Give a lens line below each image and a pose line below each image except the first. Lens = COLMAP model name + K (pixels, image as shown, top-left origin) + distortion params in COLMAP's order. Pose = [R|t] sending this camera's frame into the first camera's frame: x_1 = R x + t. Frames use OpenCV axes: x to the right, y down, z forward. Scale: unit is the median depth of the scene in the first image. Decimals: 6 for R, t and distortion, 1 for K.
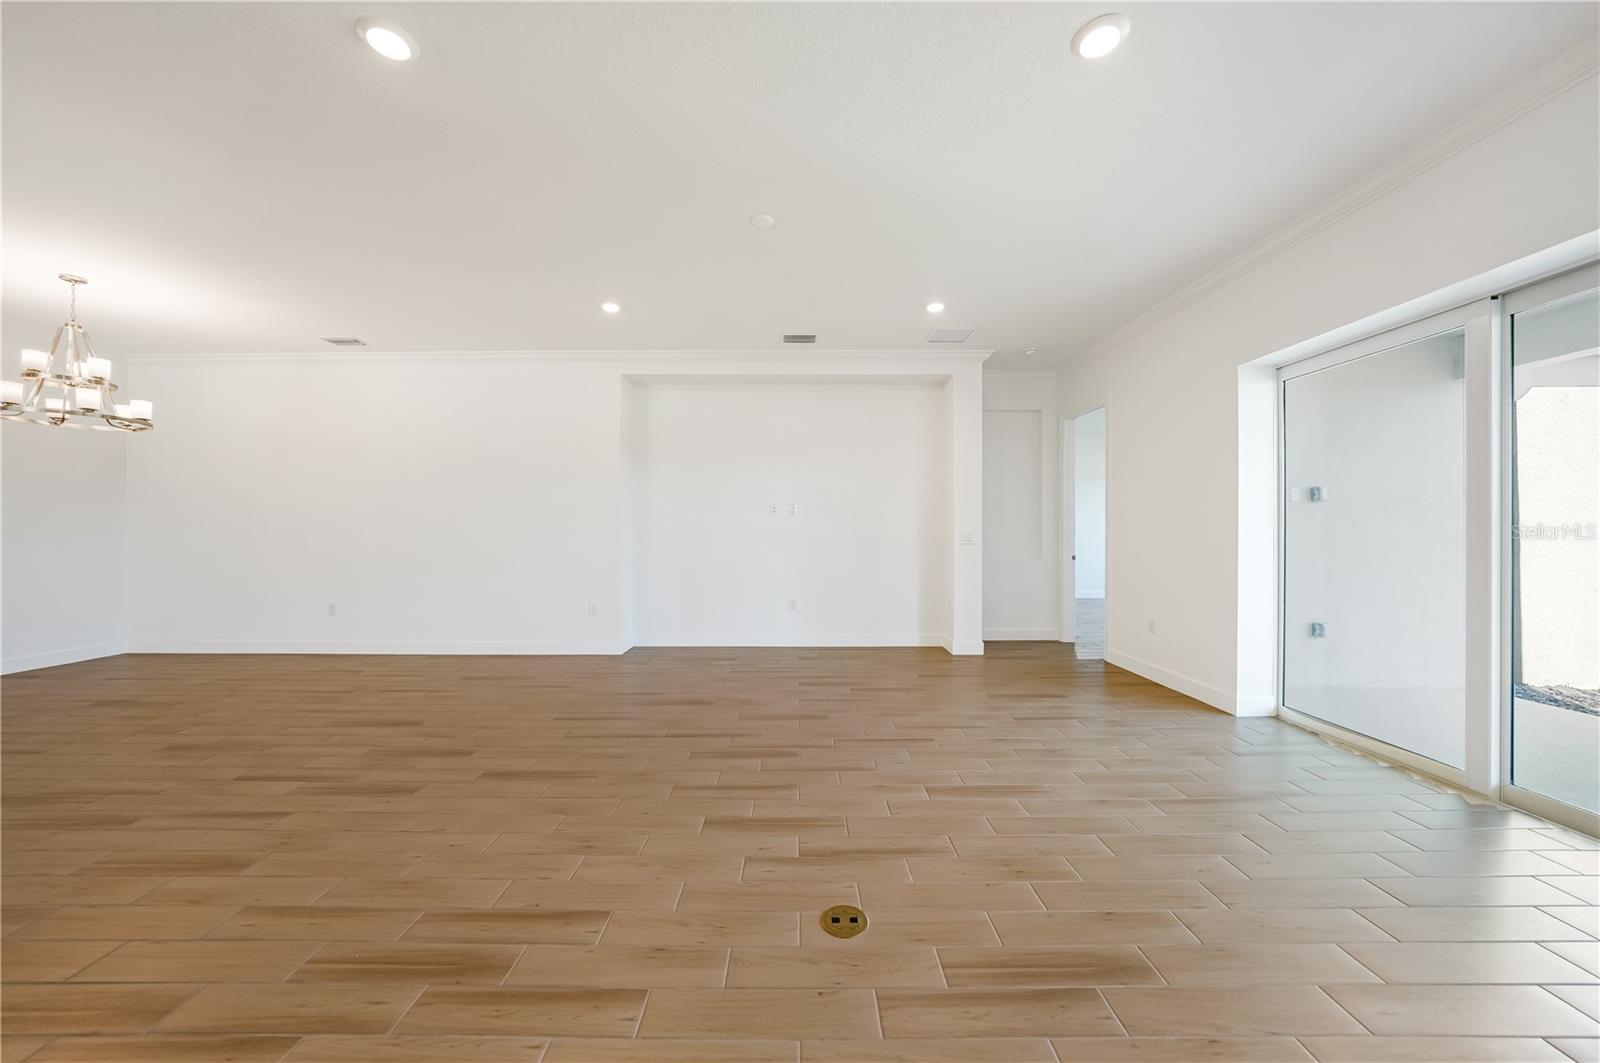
lens RADIAL K [[561.8, 0, 801.4], [0, 561.8, 528.5], [0, 0, 1]] dist [-0.022415, 0.004757]
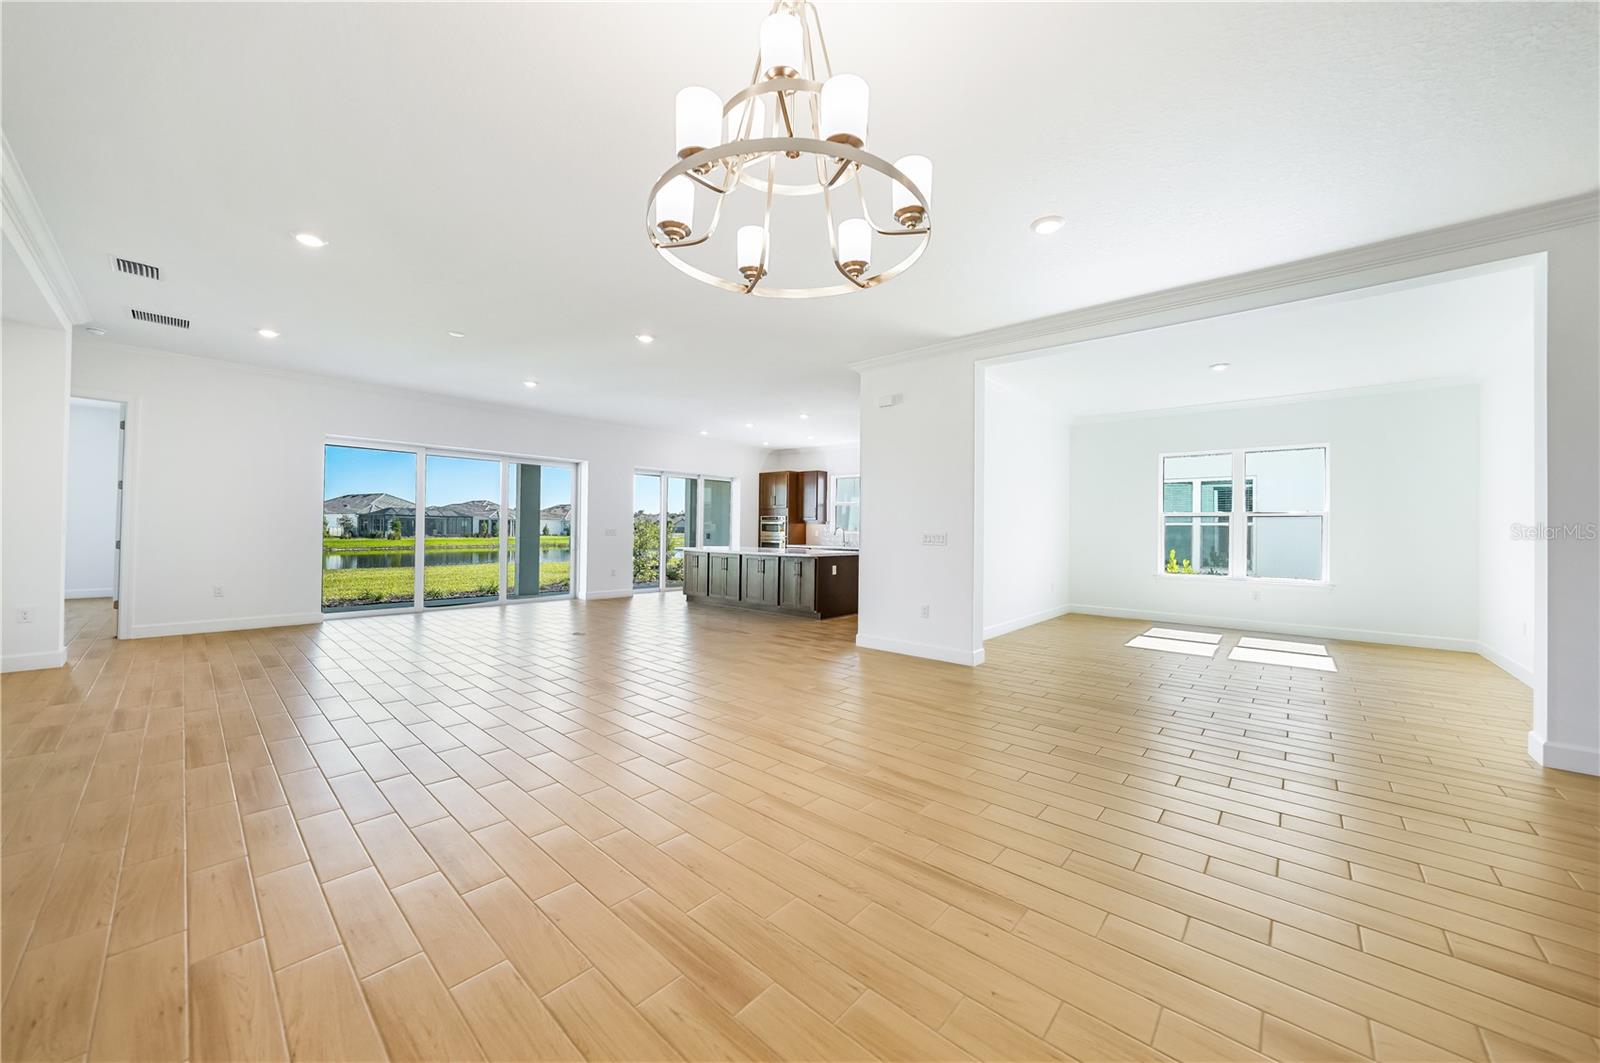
lens RADIAL K [[569.5, 0, 802.4], [0, 569.5, 525.2], [0, 0, 1]] dist [-0.019844, 0.000246]
pose [[-0.744246, -0.003955, 0.667894, -1.606473], [-0.014323, 0.999847, -0.010041, 0.005573], [-0.667752, -0.017039, -0.744189, 1.287879]]
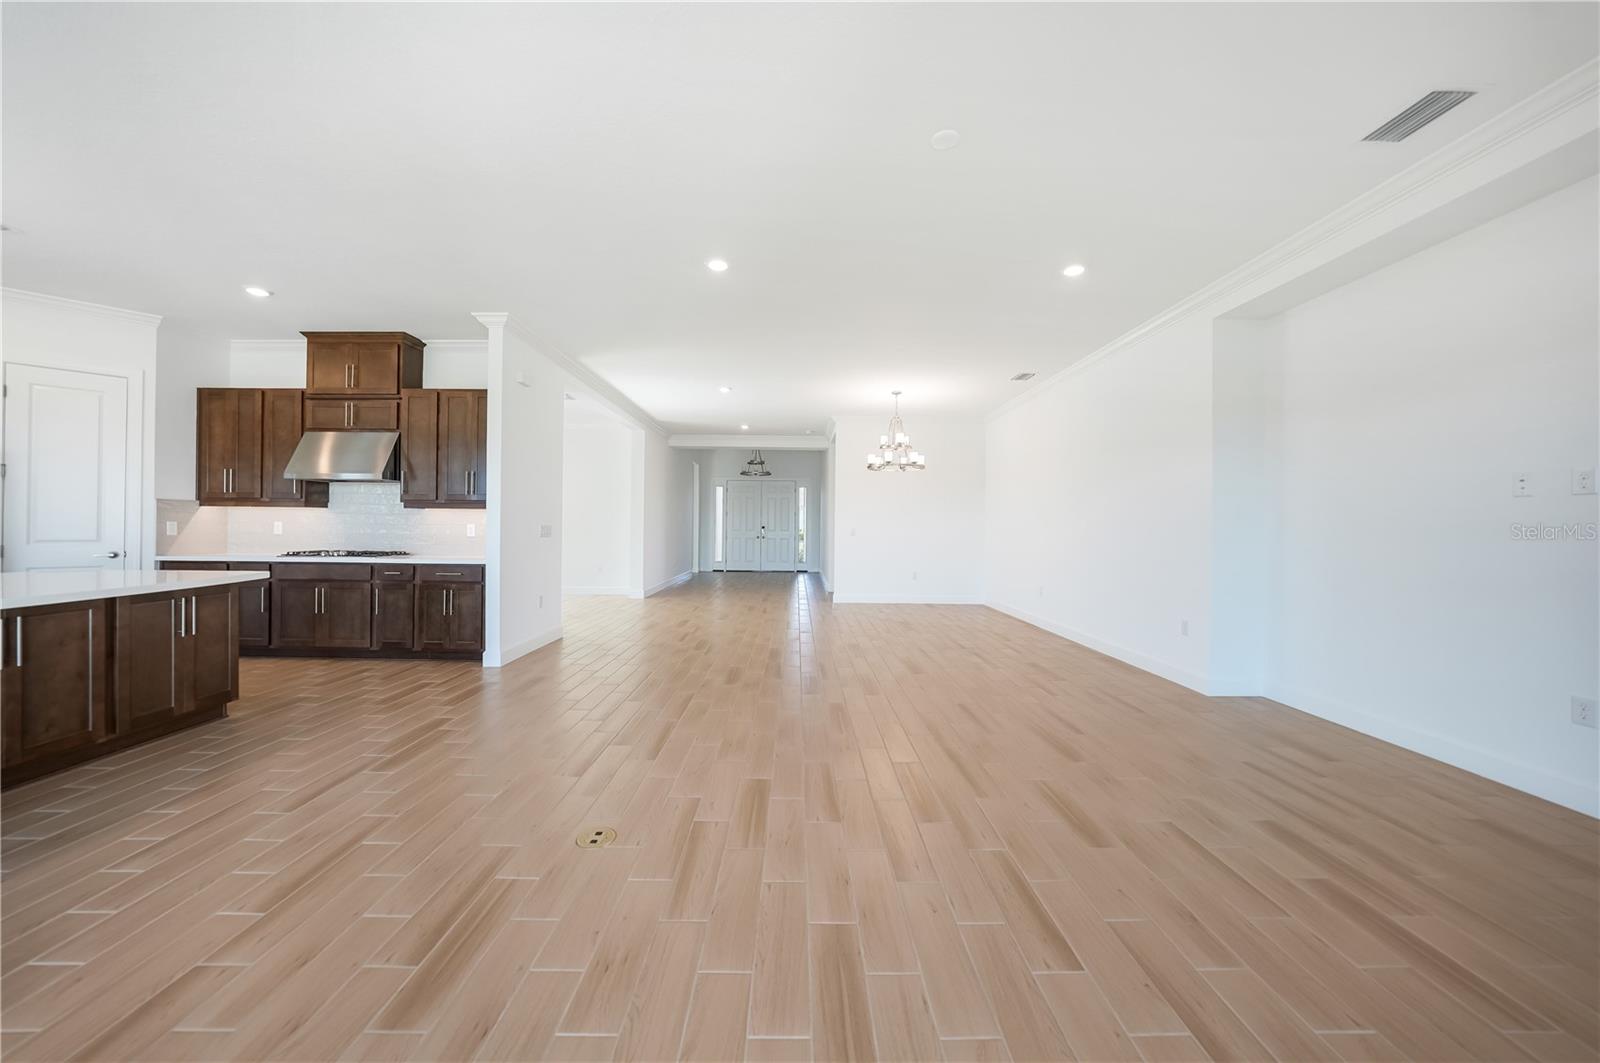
lens RADIAL K [[569.7, 0, 796.5], [0, 569.7, 530.6], [0, 0, 1]] dist [-0.024889, 0.005409]
pose [[0.000751, 0.004599, -0.999989, 0.609106], [-0.006043, 0.999971, 0.004595, 0.008443], [0.999981, 0.006039, 0.000778, 0.662293]]
